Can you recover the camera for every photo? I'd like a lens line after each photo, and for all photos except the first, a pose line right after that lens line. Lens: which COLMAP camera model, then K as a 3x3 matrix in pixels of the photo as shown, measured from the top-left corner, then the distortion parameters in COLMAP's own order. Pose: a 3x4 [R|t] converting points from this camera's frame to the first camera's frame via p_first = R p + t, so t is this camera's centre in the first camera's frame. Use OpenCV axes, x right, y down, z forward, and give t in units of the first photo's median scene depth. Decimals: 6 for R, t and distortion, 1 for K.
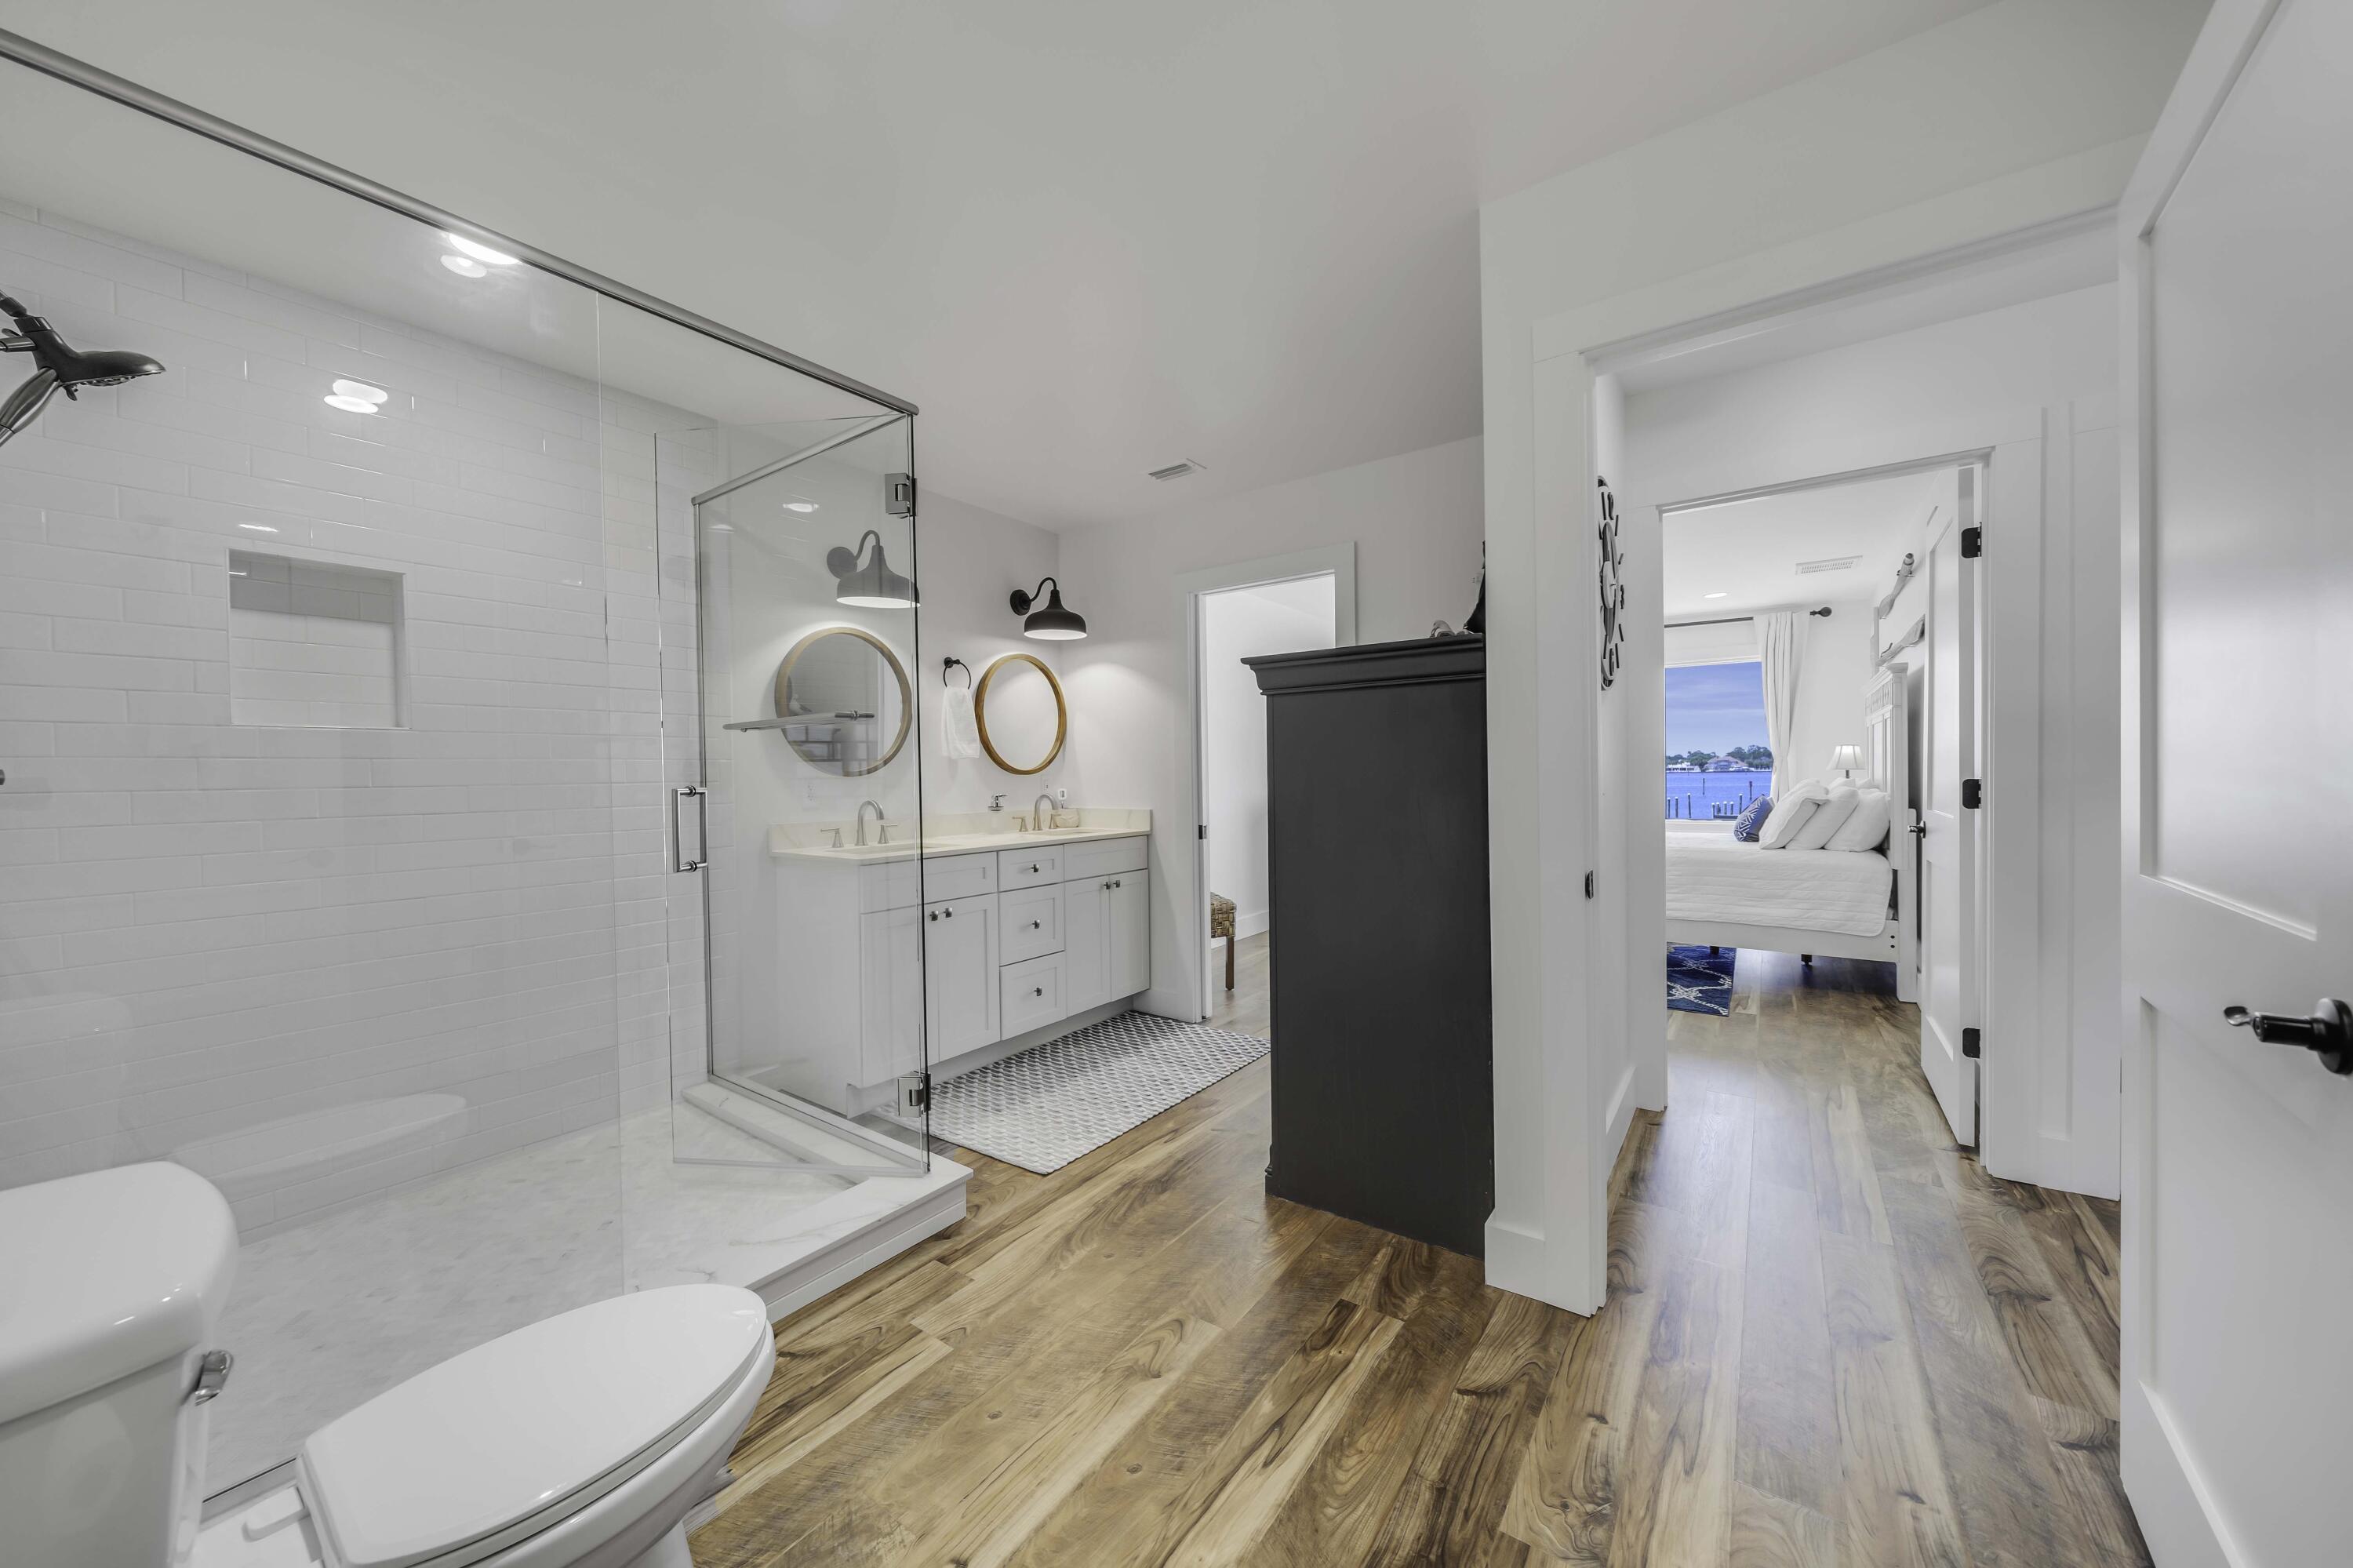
lens RADIAL K [[827.7, 0, 1160.8], [0, 827.7, 780.8], [0, 0, 1]] dist [-0.001379, -0.000319]
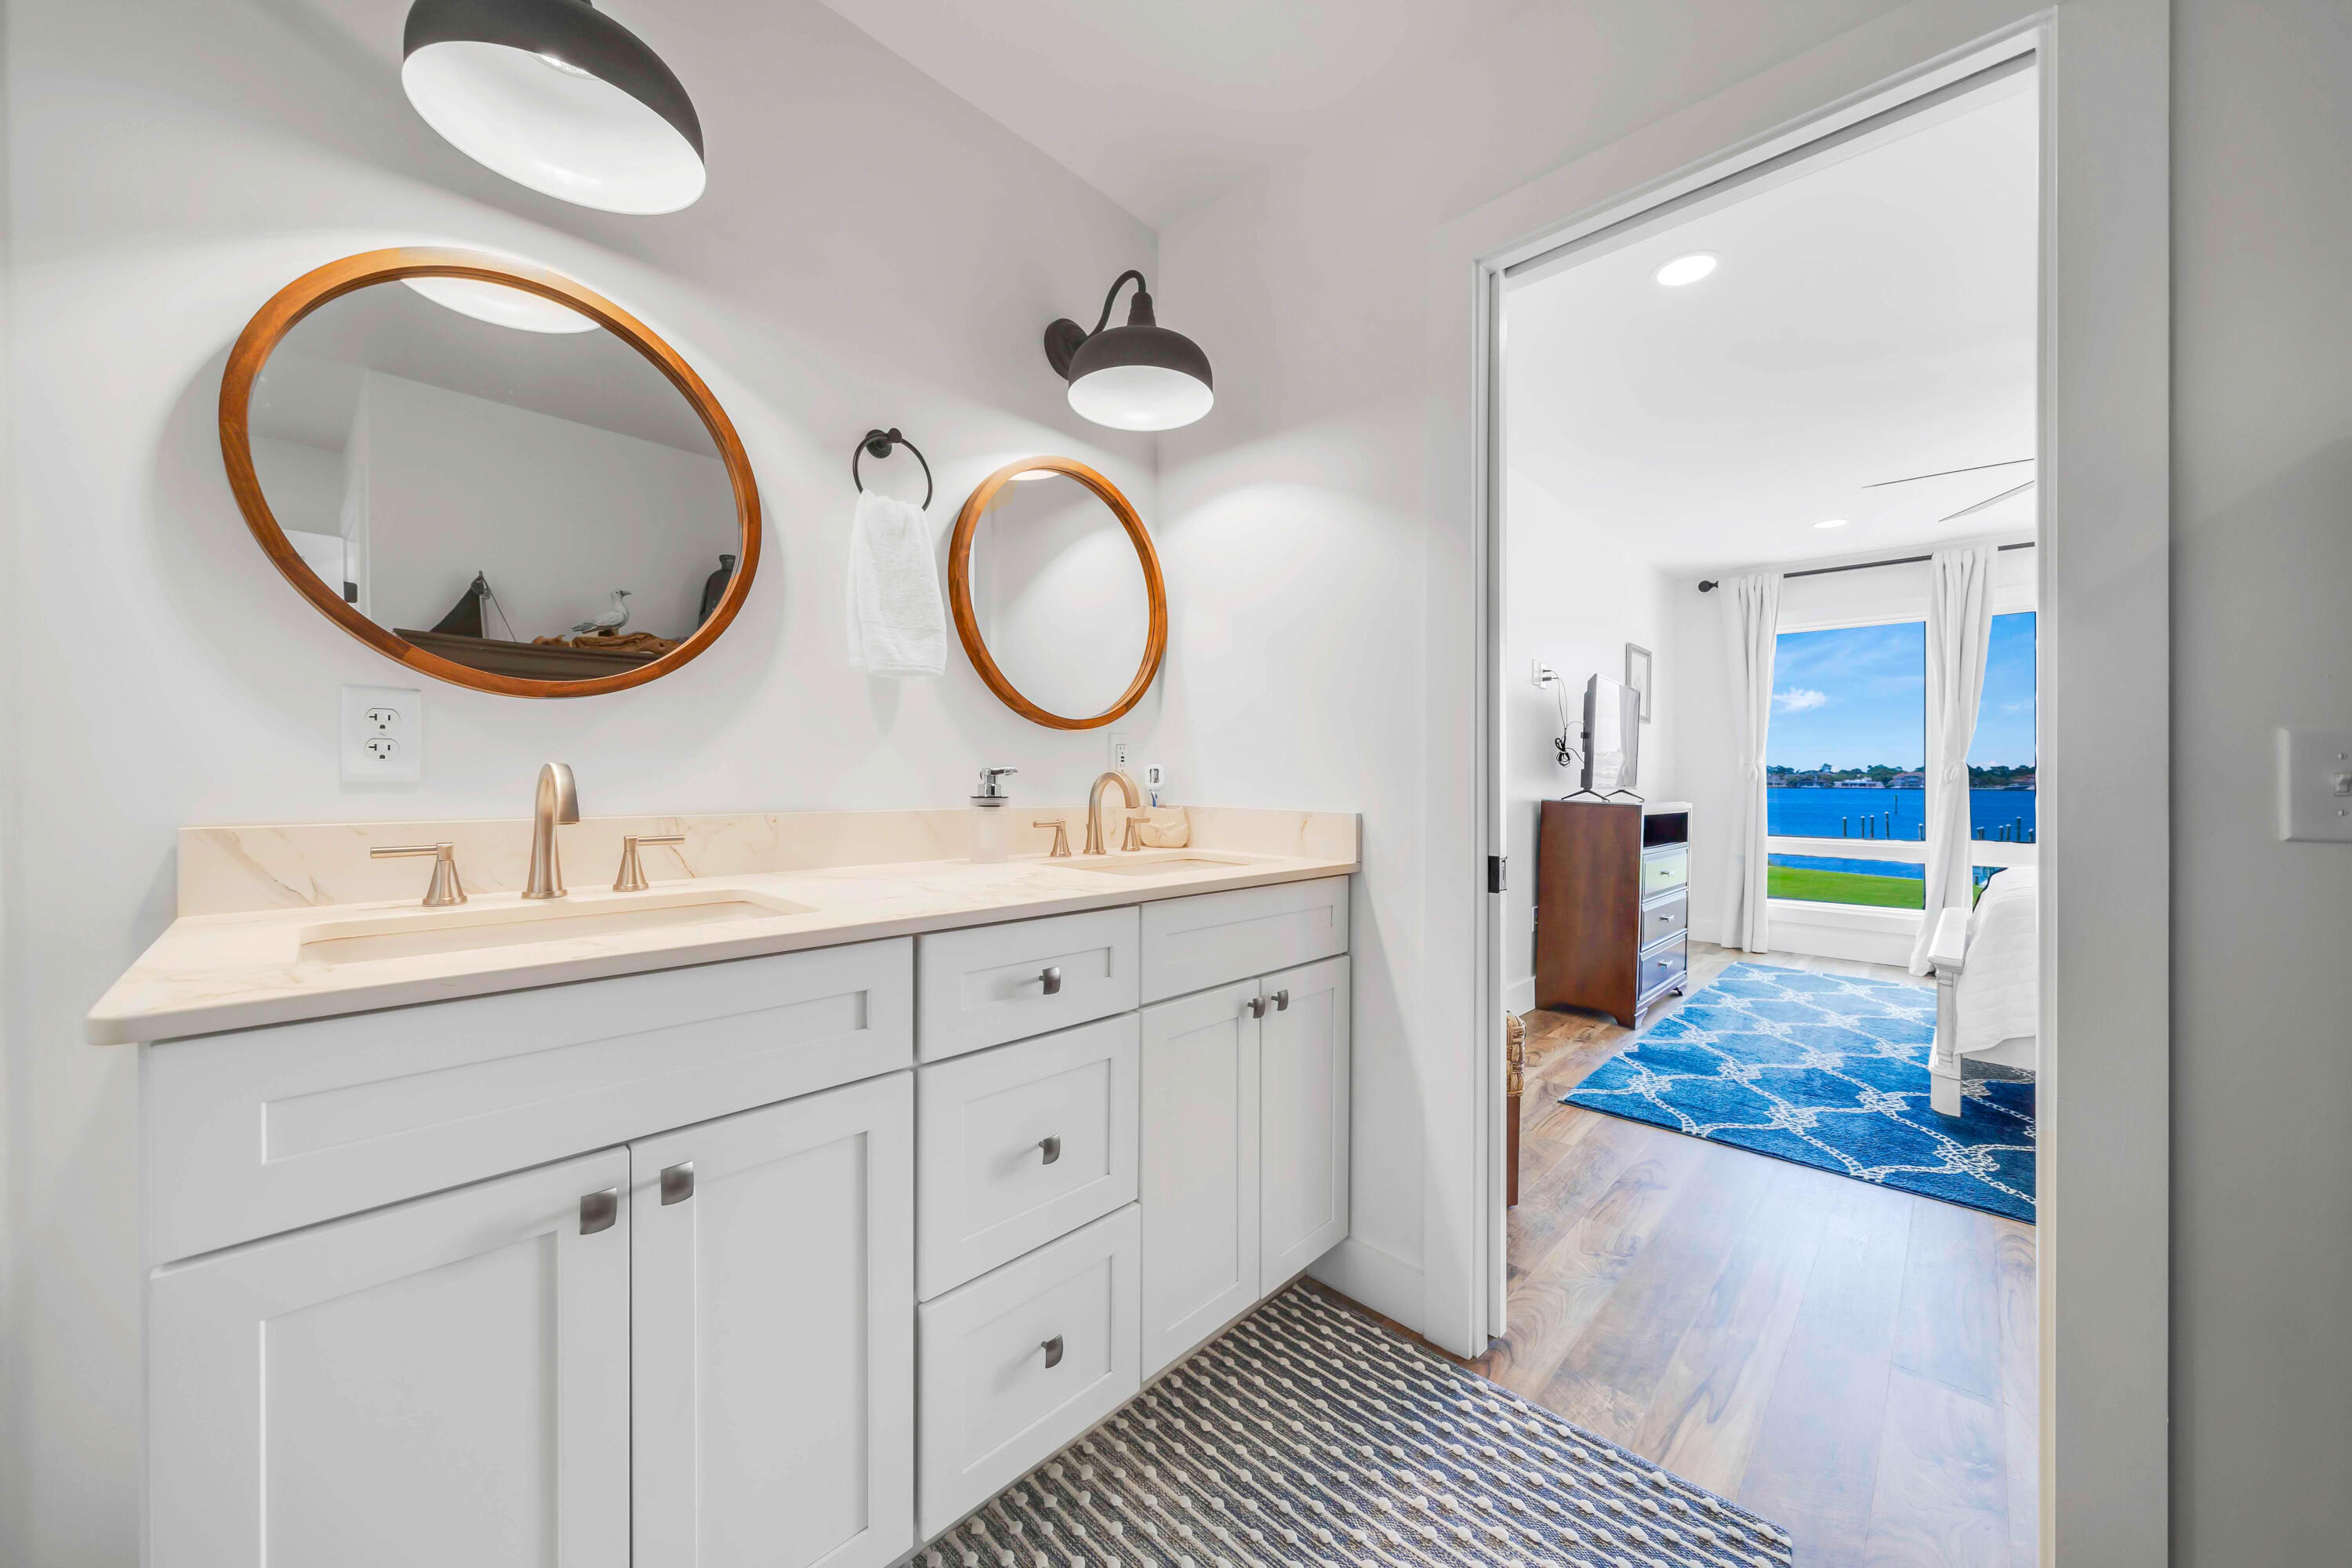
lens RADIAL K [[837.7, 0, 1176.0], [0, 837.7, 784.0], [0, 0, 1]] dist [0.000009, -0.000084]
pose [[0.992308, 0.019270, -0.122284, -0.054510], [-0.019495, 0.999810, -0.000641, 0.023227], [0.122249, 0.003020, 0.992495, 0.592270]]
